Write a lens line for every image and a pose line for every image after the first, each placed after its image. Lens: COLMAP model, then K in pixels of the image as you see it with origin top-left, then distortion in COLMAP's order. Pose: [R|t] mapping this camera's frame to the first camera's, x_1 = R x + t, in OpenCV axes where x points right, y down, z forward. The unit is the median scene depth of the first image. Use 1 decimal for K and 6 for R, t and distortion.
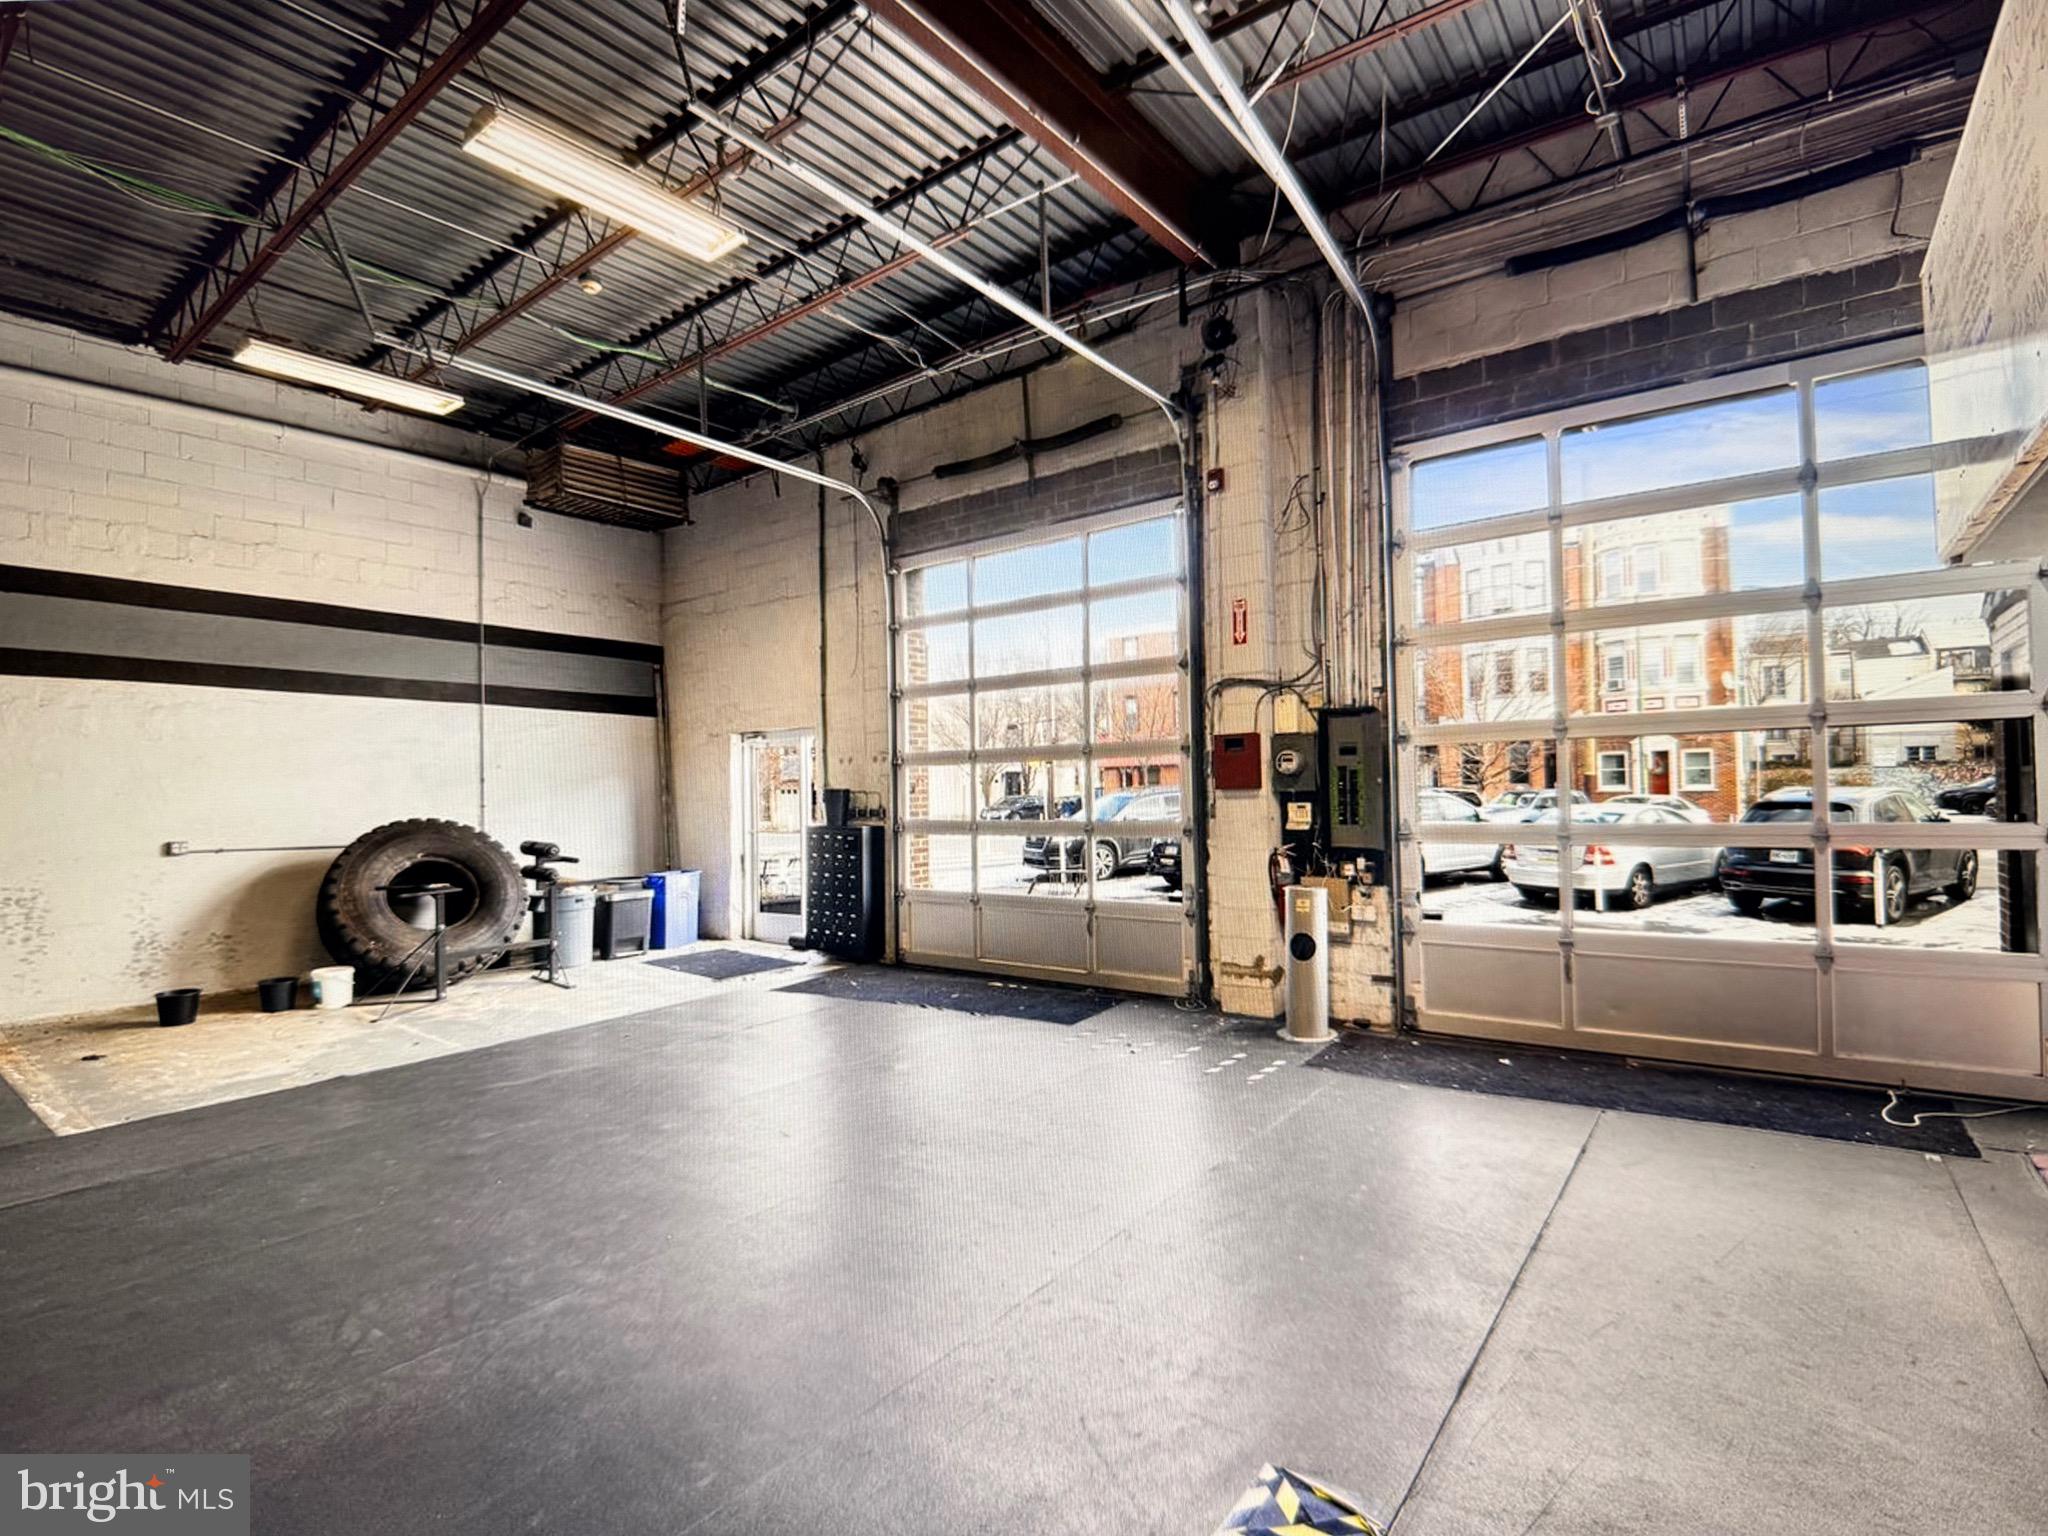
lens RADIAL K [[963.8, 0, 1106.8], [0, 963.8, 762.8], [0, 0, 1]] dist [0.000578, 0.000031]
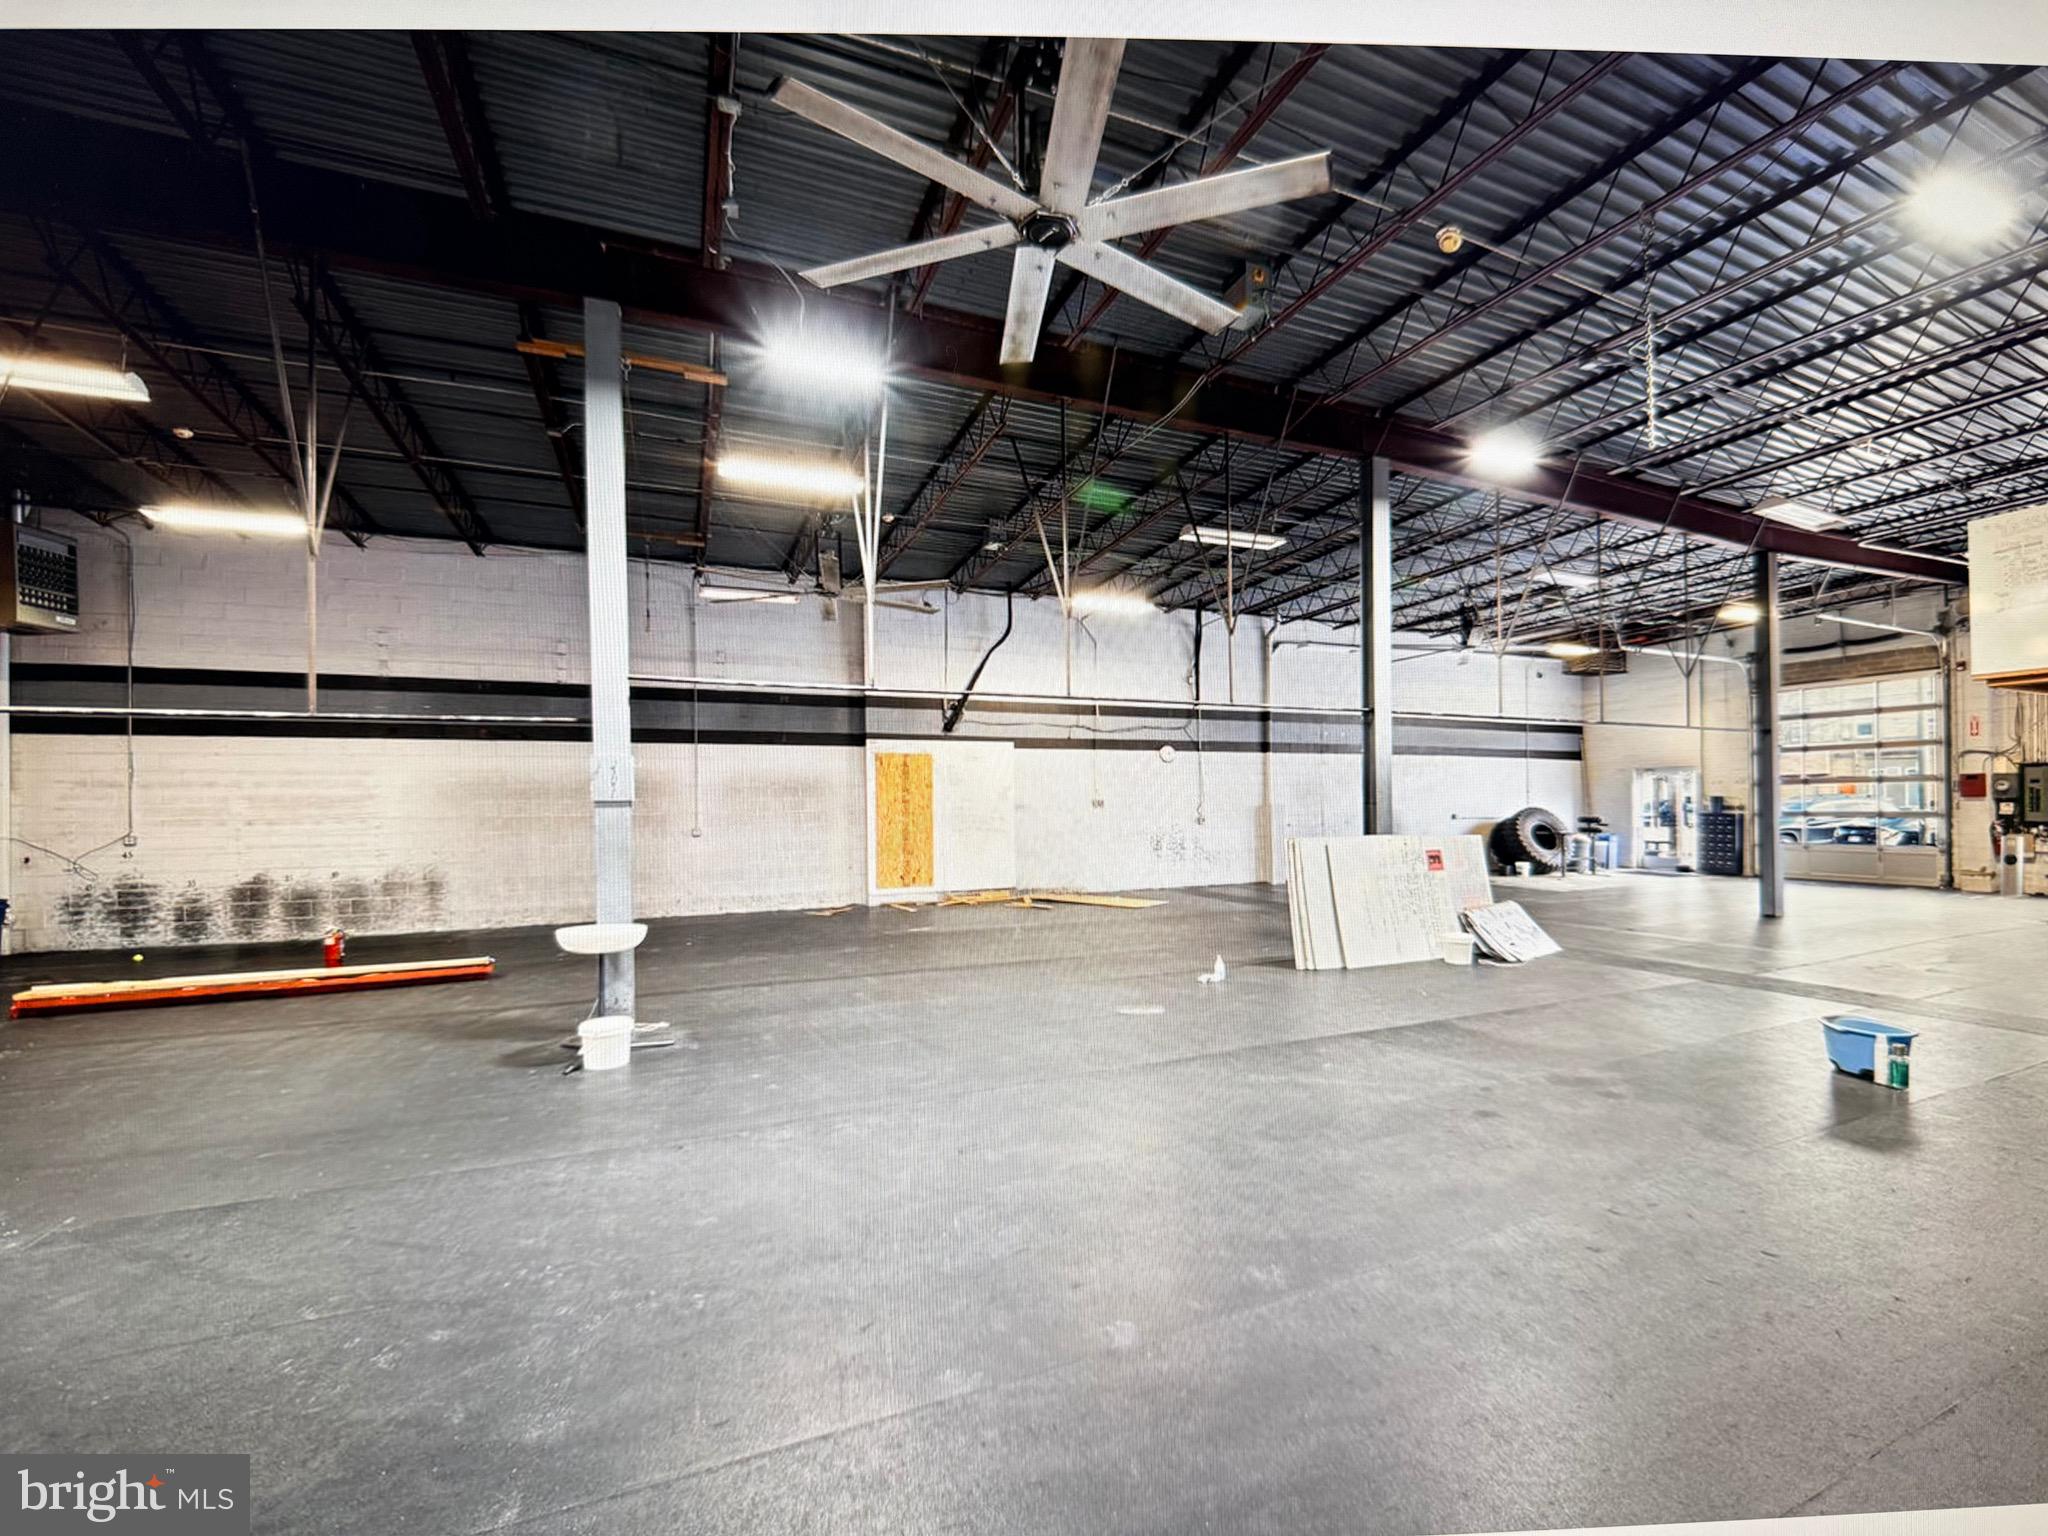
lens RADIAL K [[908.3, 0, 1132.1], [0, 908.3, 796.4], [0, 0, 1]] dist [-0.017411, -0.000460]
pose [[0.870929, 0.006099, -0.491372, -0.584930], [0.006530, 0.999691, 0.023982, -0.040391], [0.491366, -0.024095, 0.870620, -1.933284]]
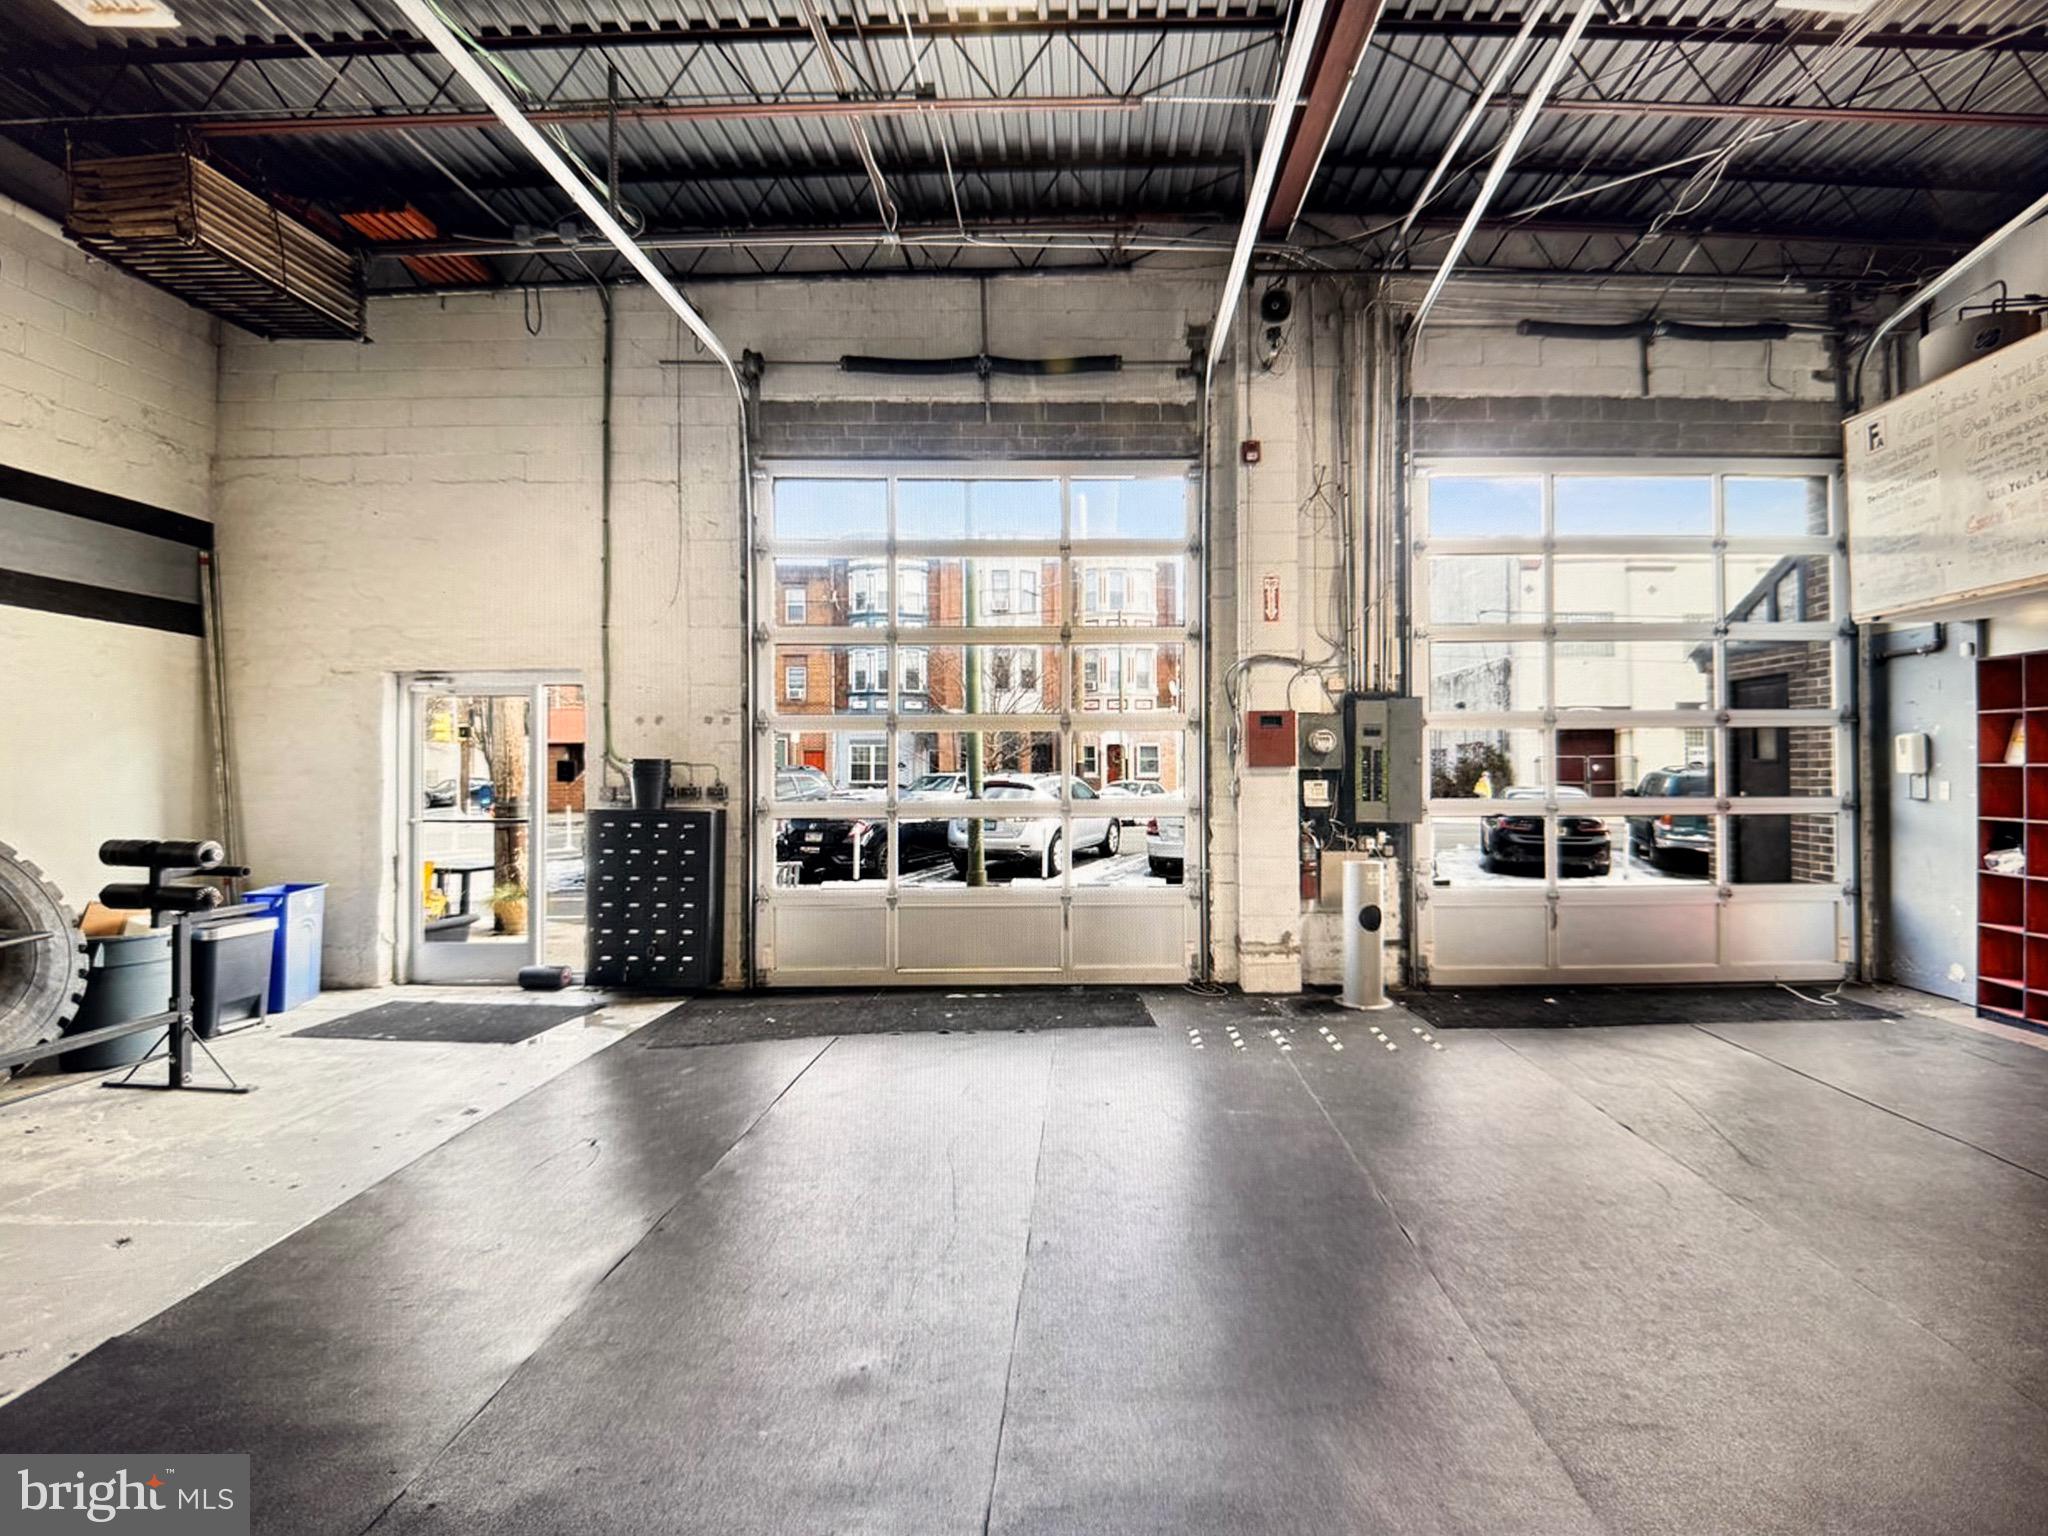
lens RADIAL K [[947.2, 0, 1083.0], [0, 947.2, 748.6], [0, 0, 1]] dist [0.027769, -0.036957]
pose [[0.816018, 0.027990, 0.577348, -0.584969], [-0.027389, 0.999577, -0.009747, 0.023721], [-0.577377, -0.007859, 0.816440, 0.308537]]
